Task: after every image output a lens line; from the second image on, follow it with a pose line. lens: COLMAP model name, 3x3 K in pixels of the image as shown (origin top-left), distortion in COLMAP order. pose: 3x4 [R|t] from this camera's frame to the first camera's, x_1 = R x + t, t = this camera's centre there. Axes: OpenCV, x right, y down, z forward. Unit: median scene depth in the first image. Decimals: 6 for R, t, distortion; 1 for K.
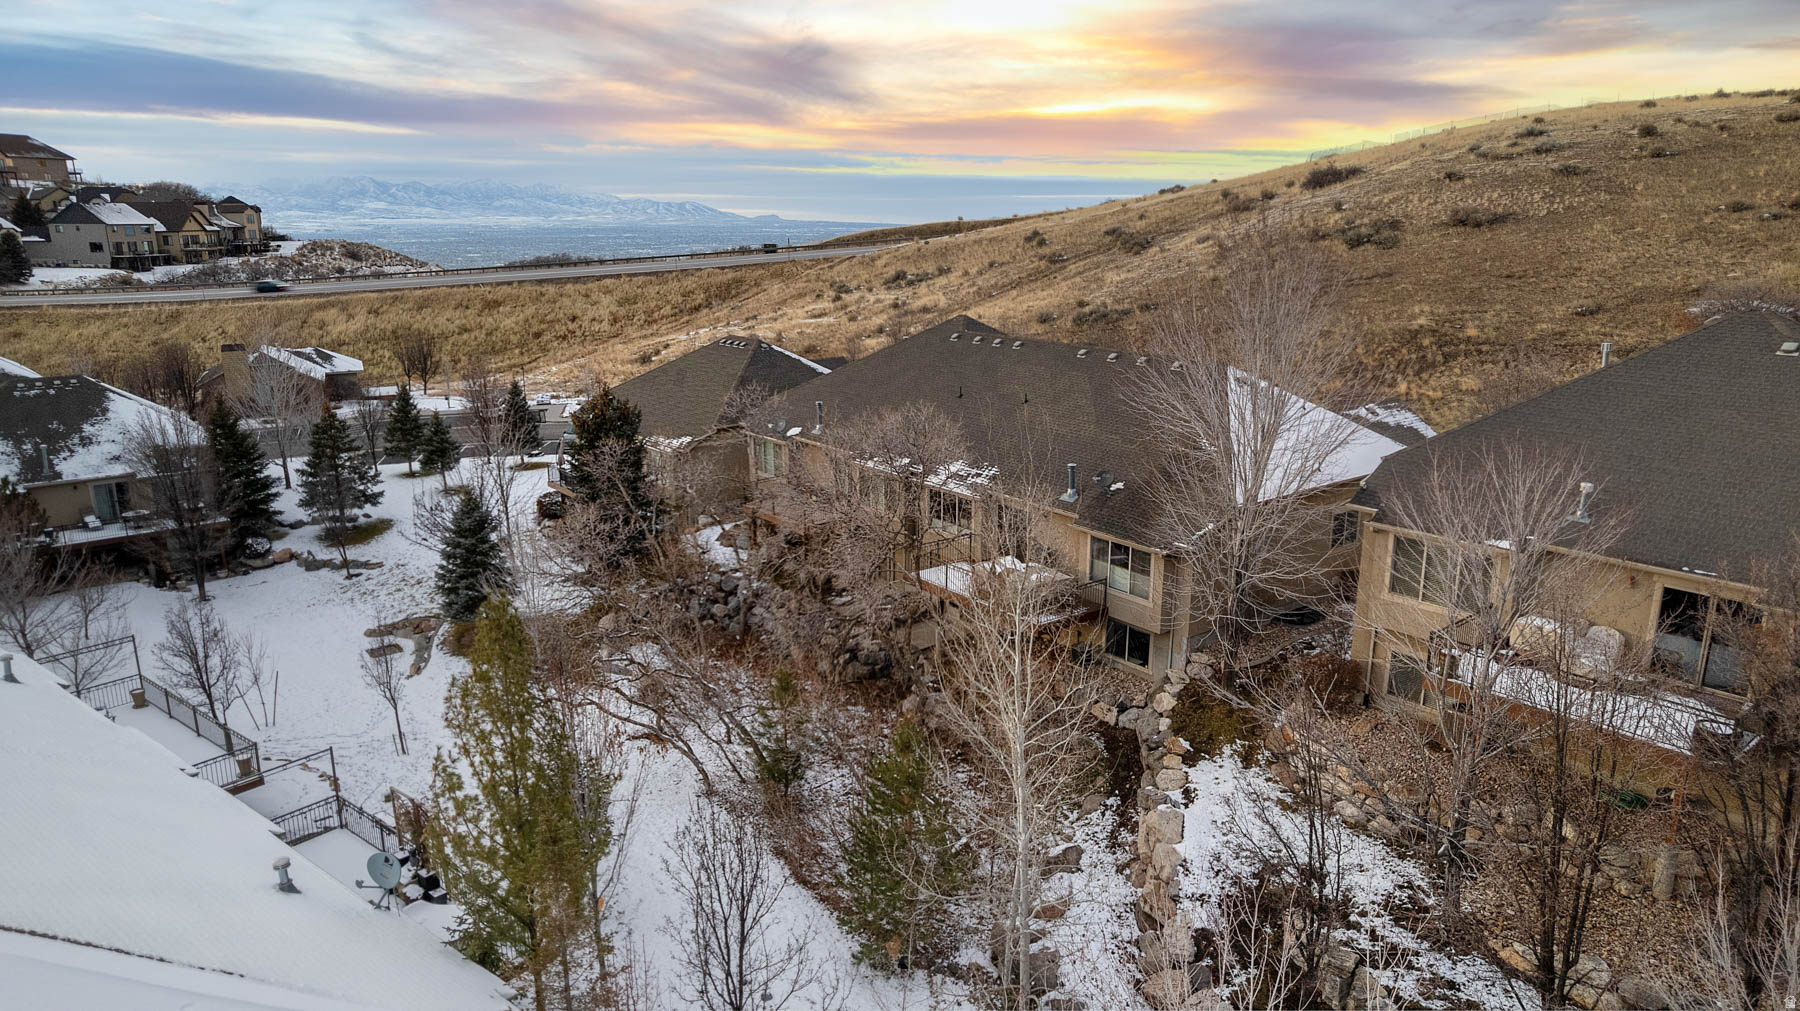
lens RADIAL K [[1154.9, 0, 902.8], [0, 1154.9, 513.5], [0, 0, 1]] dist [-0.083481, 0.077331]
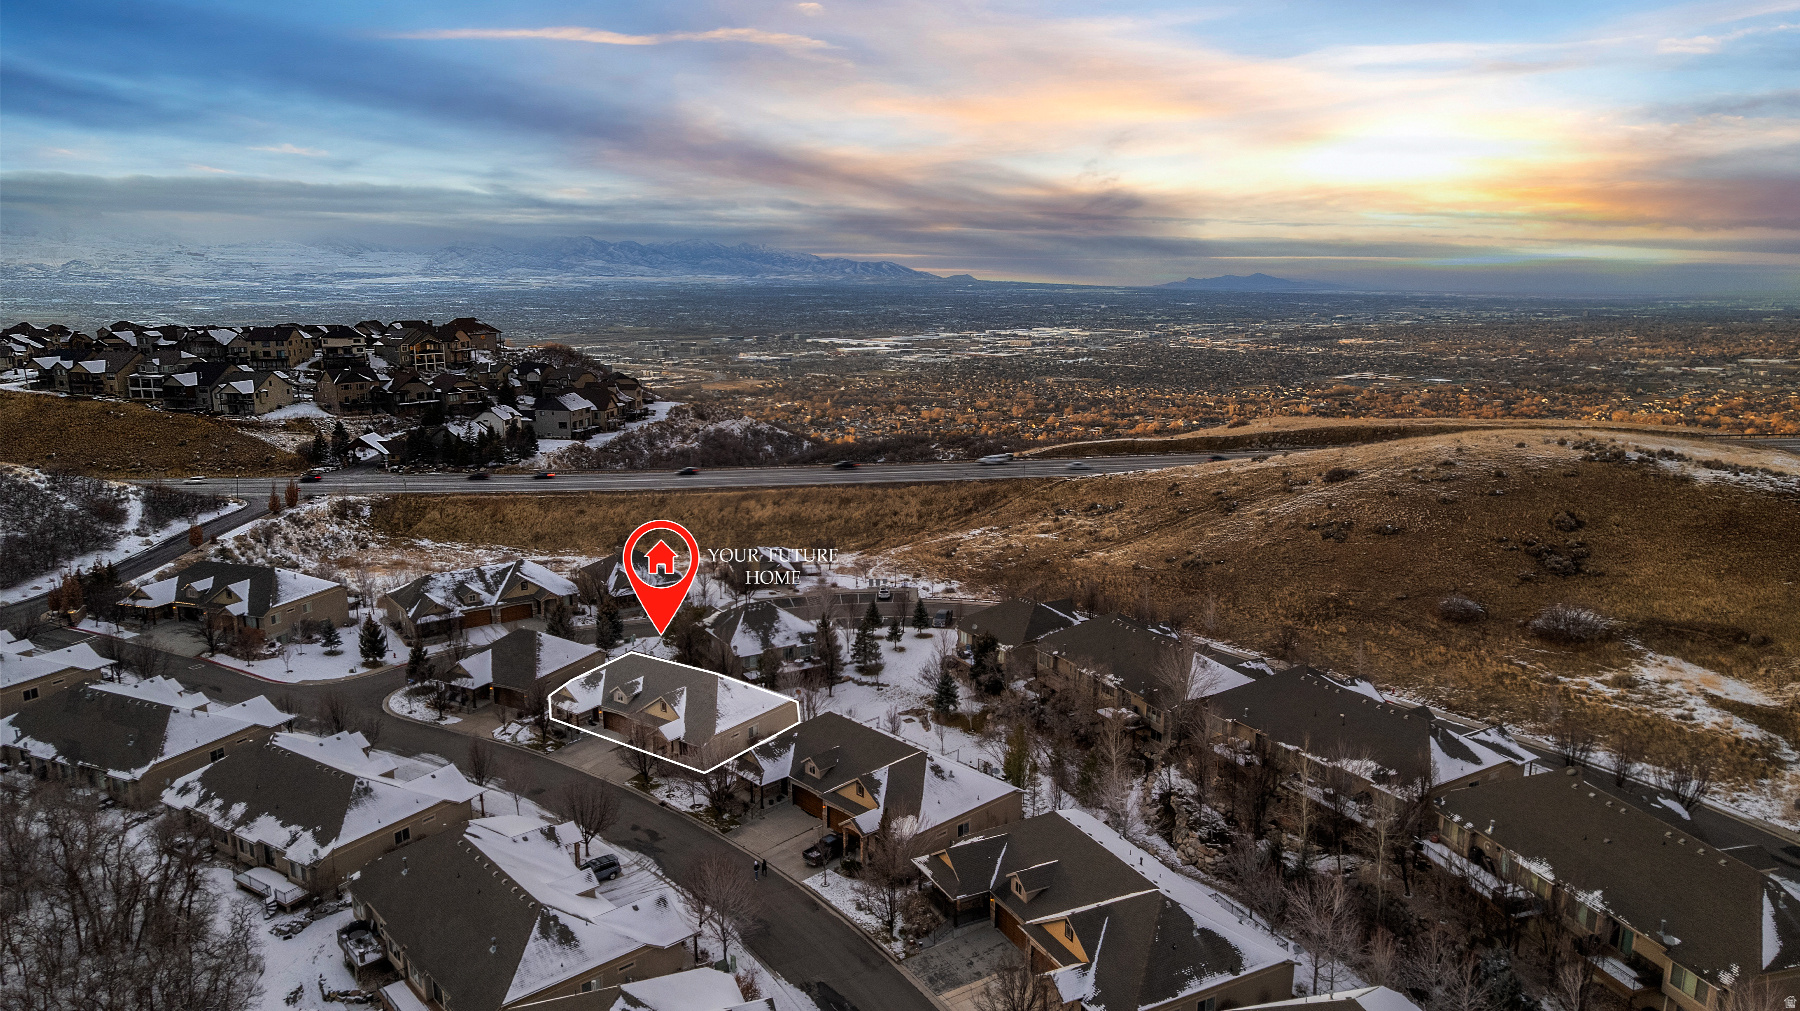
lens RADIAL K [[1149.9, 0, 902.6], [0, 1149.9, 510.4], [0, 0, 1]] dist [-0.072486, 0.068832]
pose [[0.986590, 0.036026, -0.159190, -0.010955], [-0.044380, 0.997800, -0.049240, -0.106236], [0.157066, 0.055645, 0.986019, -0.752899]]
